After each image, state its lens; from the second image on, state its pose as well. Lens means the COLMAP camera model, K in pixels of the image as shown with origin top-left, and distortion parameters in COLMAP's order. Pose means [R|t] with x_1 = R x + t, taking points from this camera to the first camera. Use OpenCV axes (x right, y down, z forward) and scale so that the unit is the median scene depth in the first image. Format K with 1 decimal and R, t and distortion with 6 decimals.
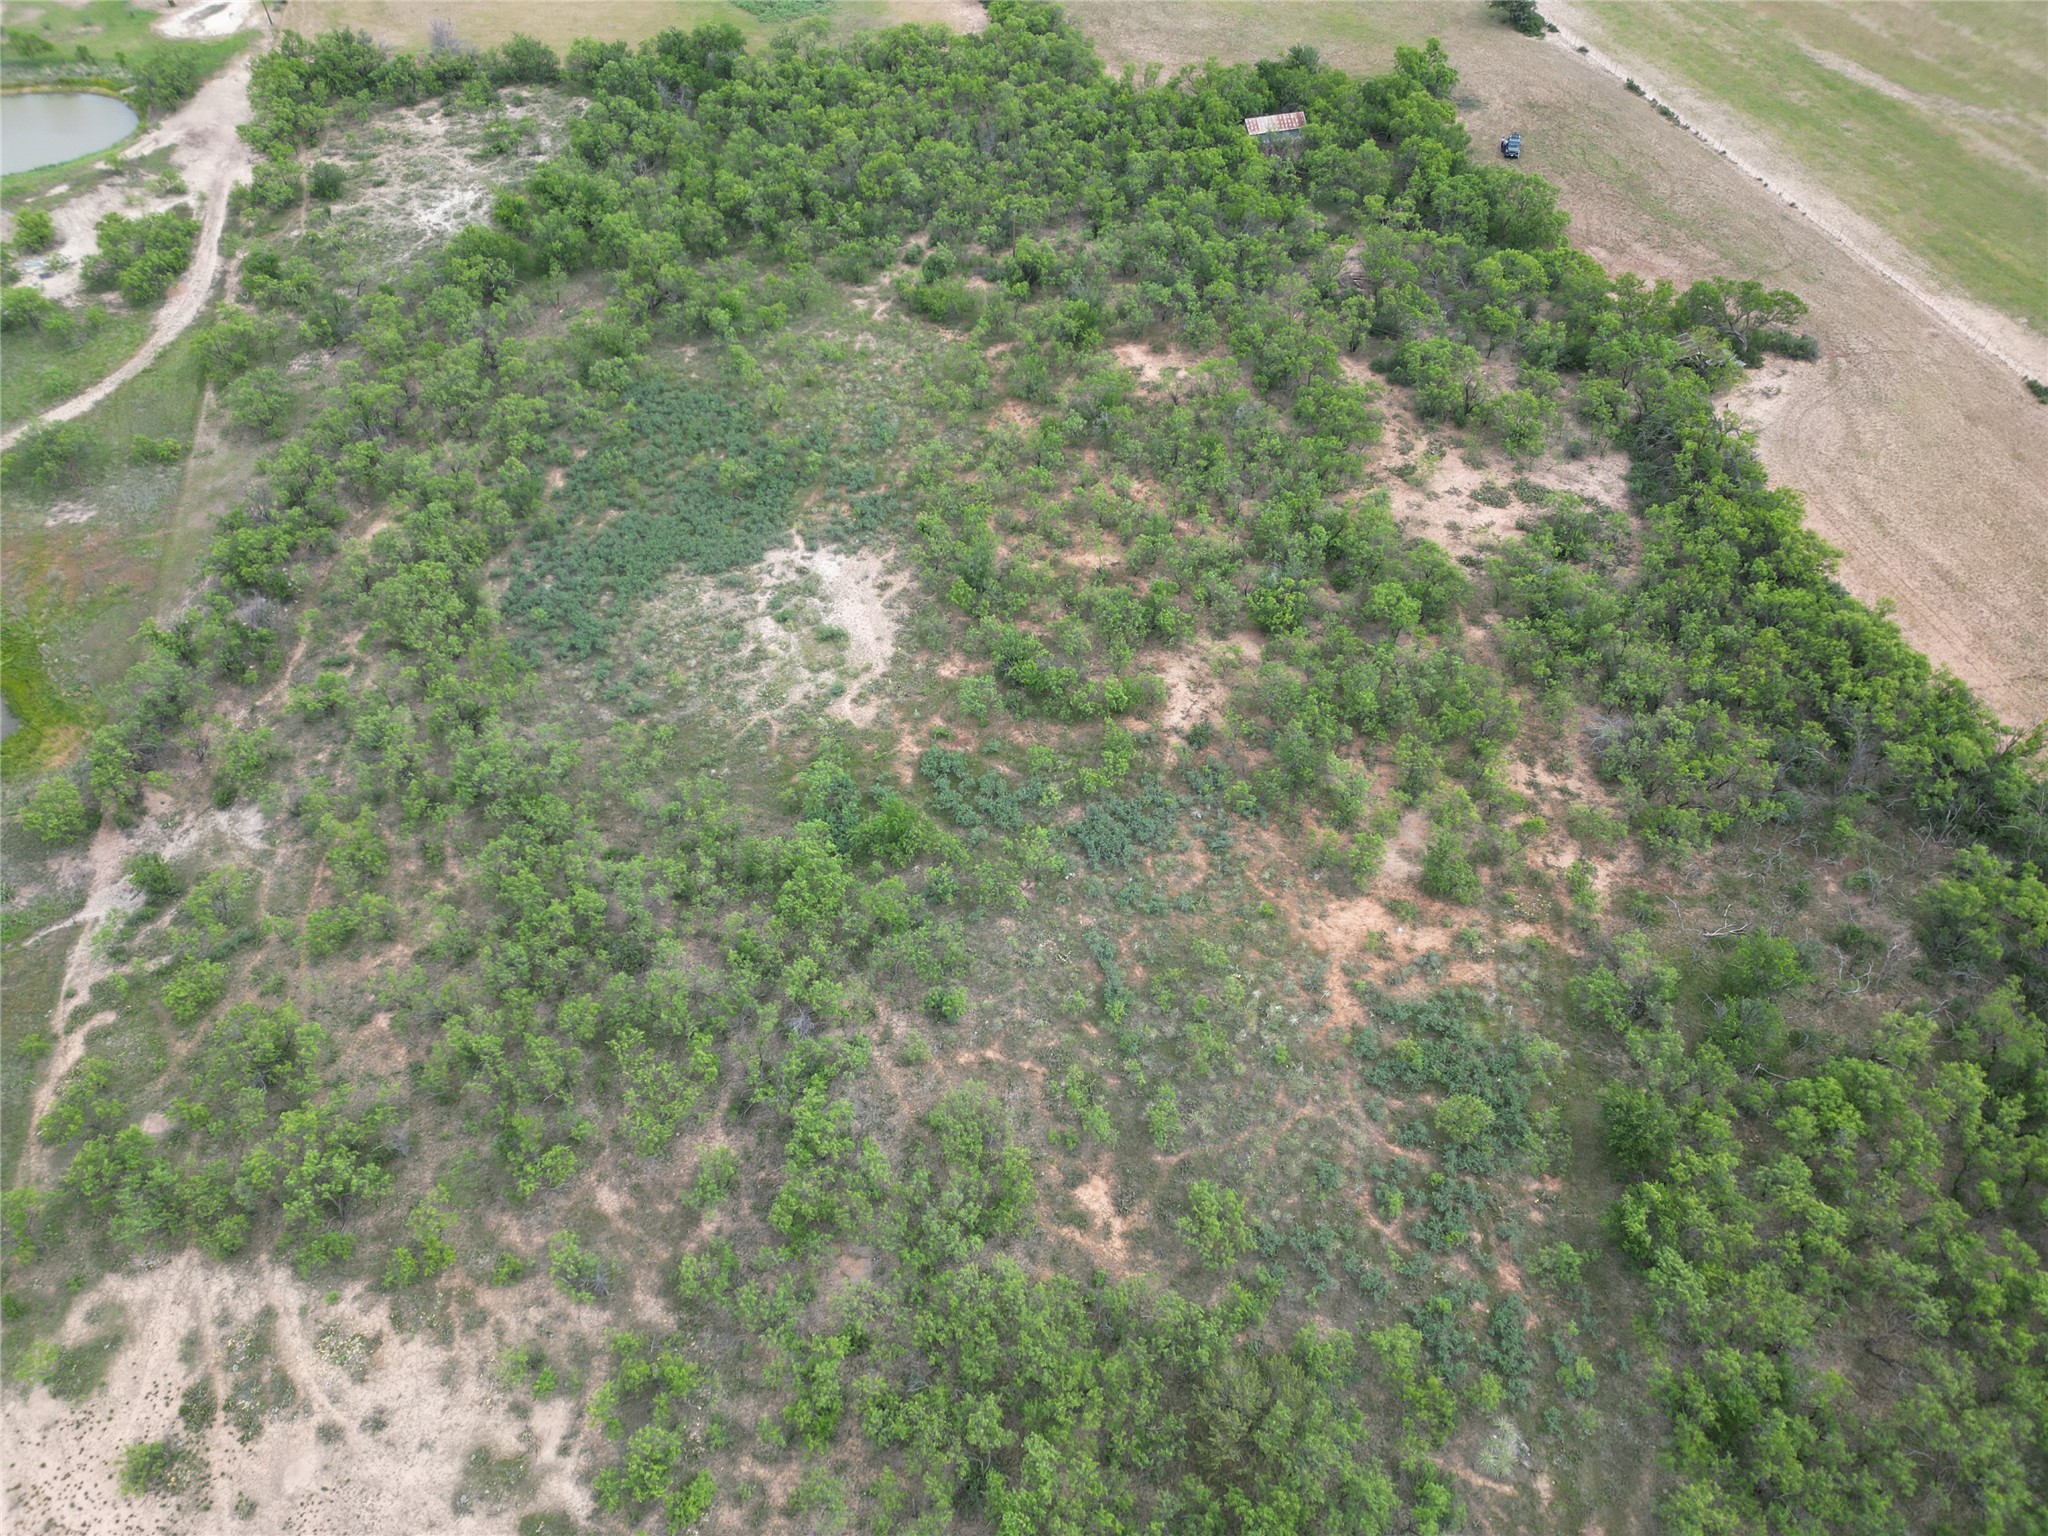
lens RADIAL K [[1420.2, 0, 1024.0], [0, 1420.2, 768.0], [0, 0, 1]] dist [0.062749, -0.057708]
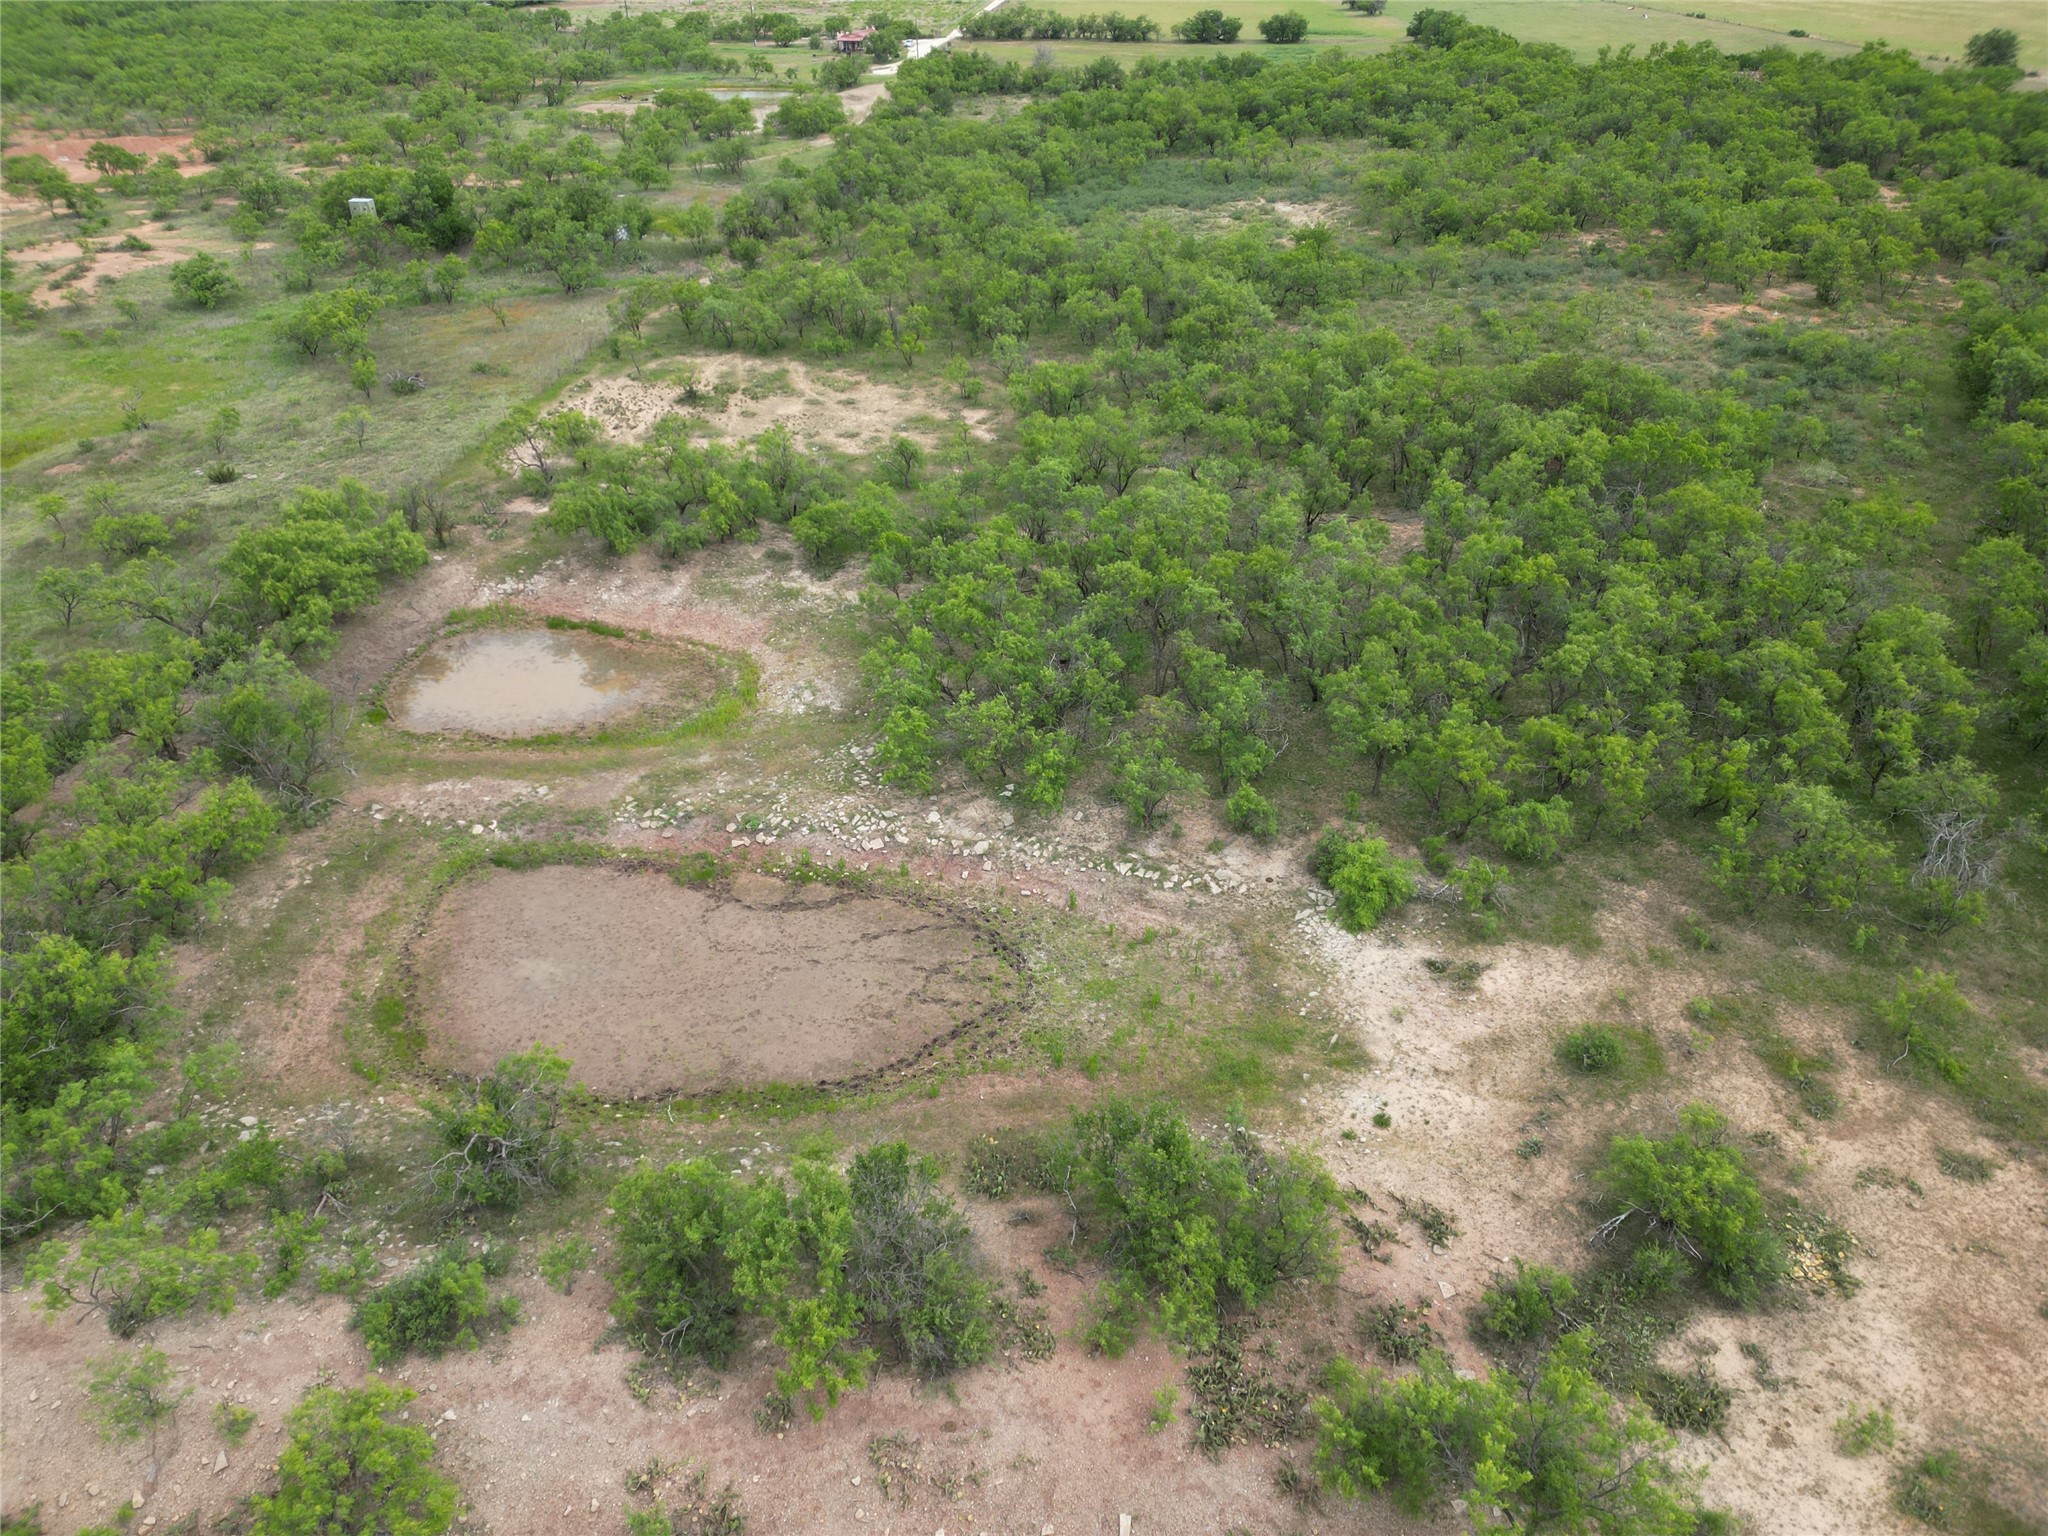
lens RADIAL K [[1421.5, 0, 1024.0], [0, 1421.5, 768.0], [0, 0, 1]] dist [0.089510, -0.089044]
pose [[0.947485, 0.154686, -0.279900, 0.060479], [-0.225635, 0.943595, -0.242318, 0.582710], [0.226629, 0.292748, 0.928945, -0.030281]]
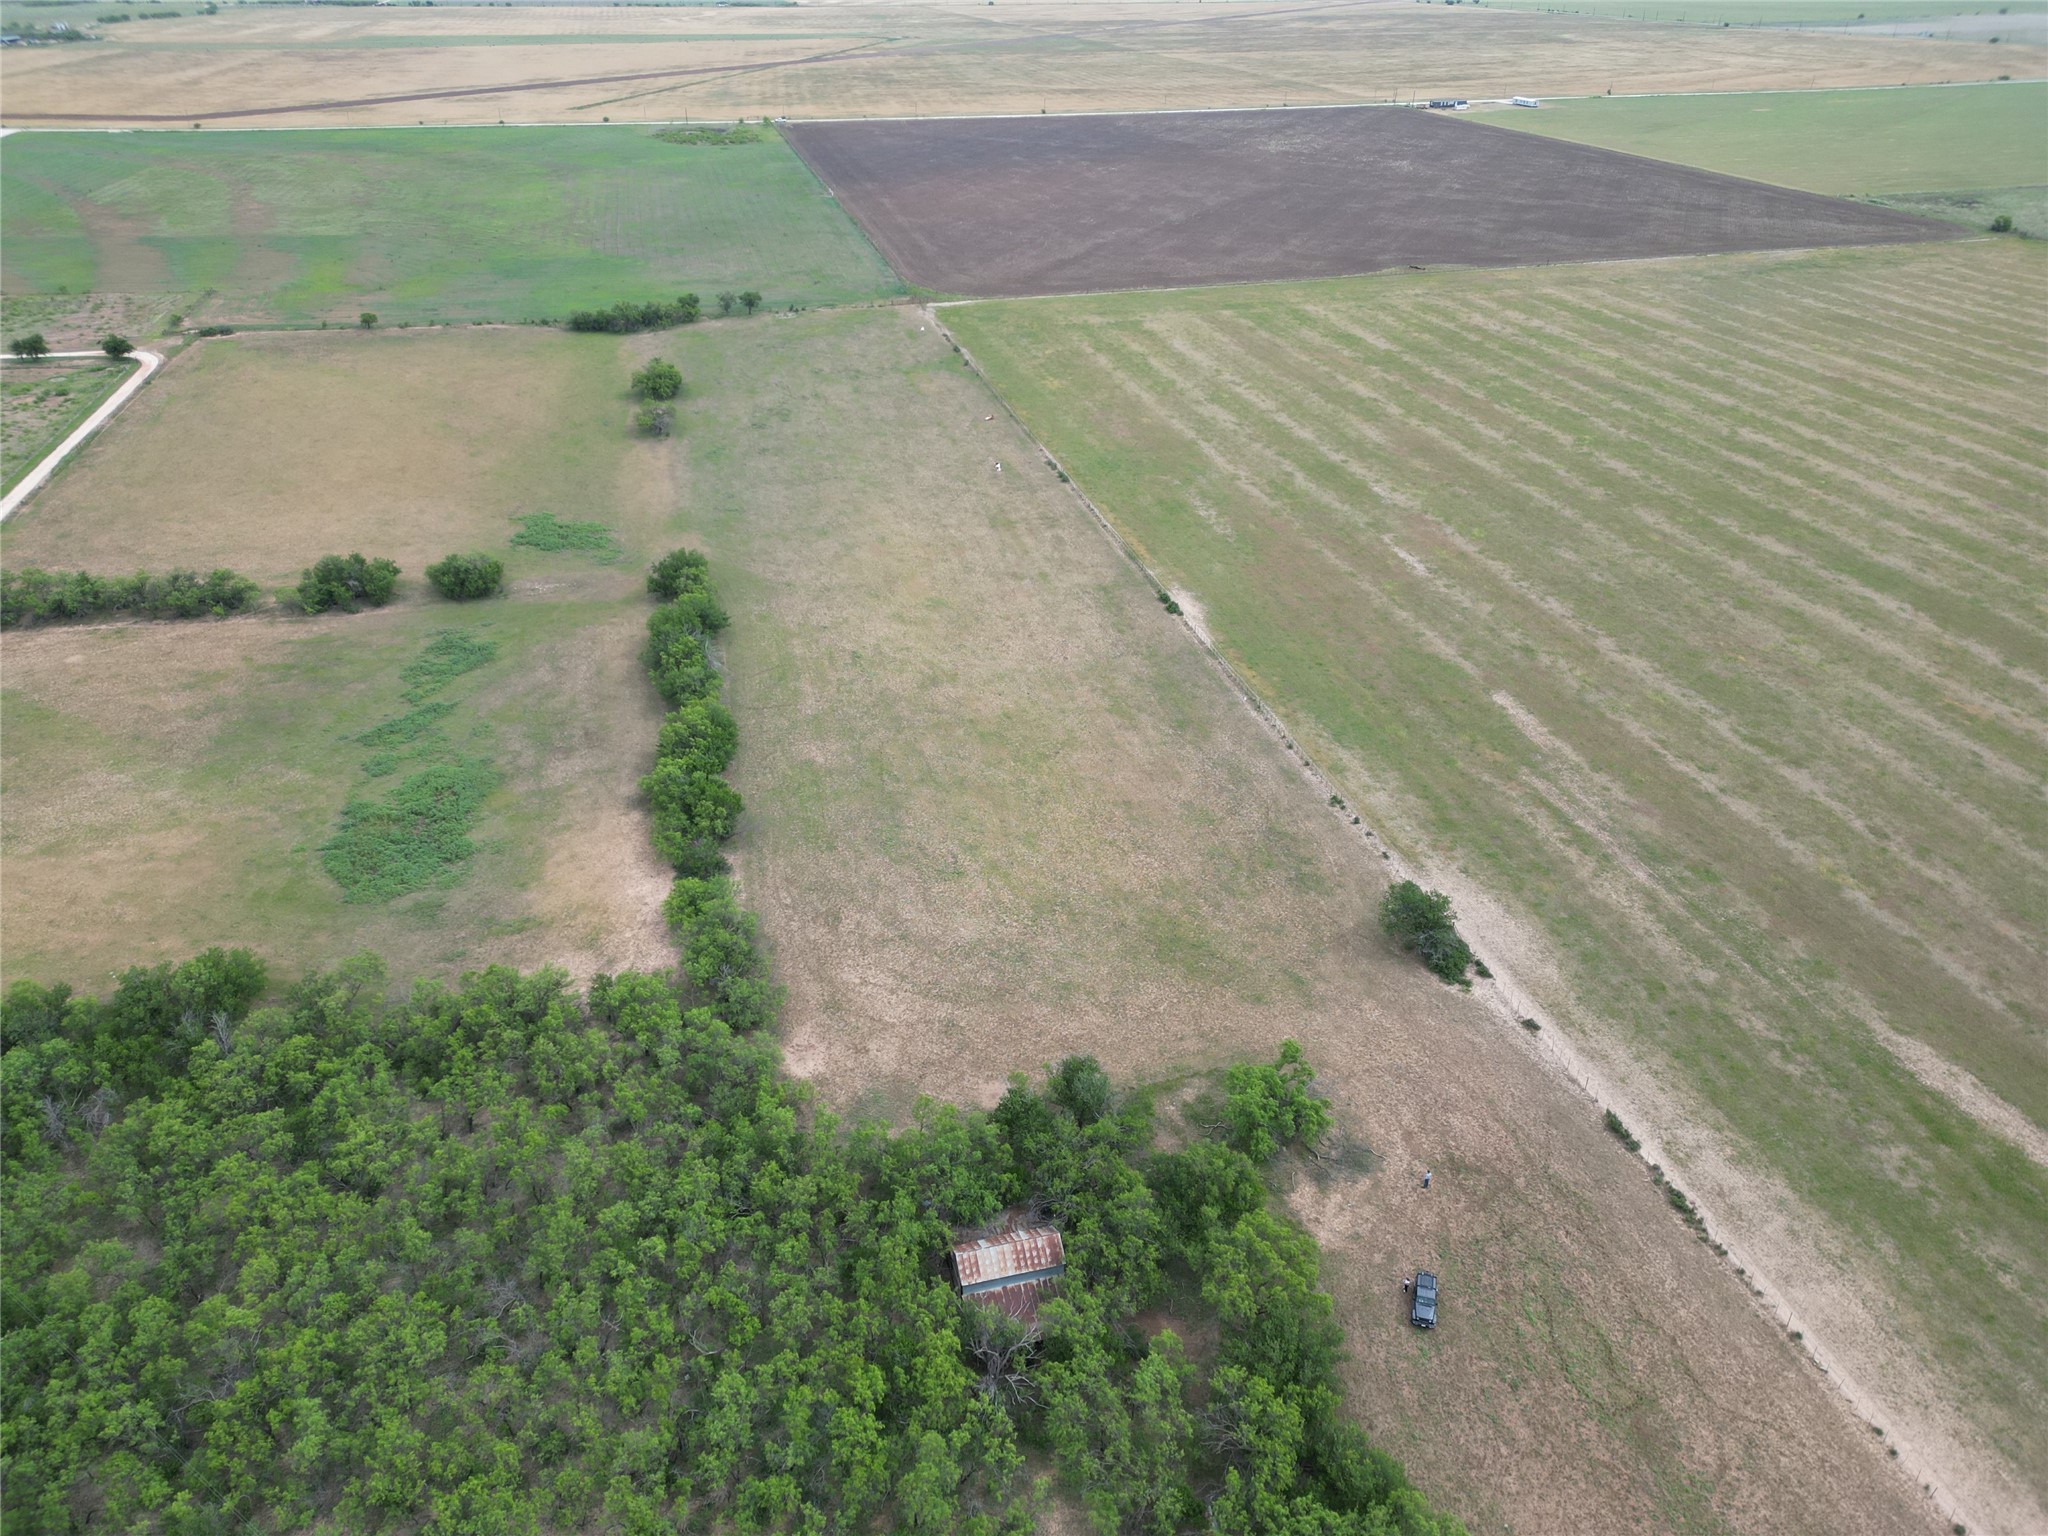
lens RADIAL K [[1421.5, 0, 1024.0], [0, 1421.5, 768.0], [0, 0, 1]] dist [0.089510, -0.089044]
pose [[0.999920, 0.009391, -0.008449, 0.231493], [-0.011425, 0.957666, -0.287654, -0.594847], [0.005390, 0.287728, 0.957697, 0.488558]]
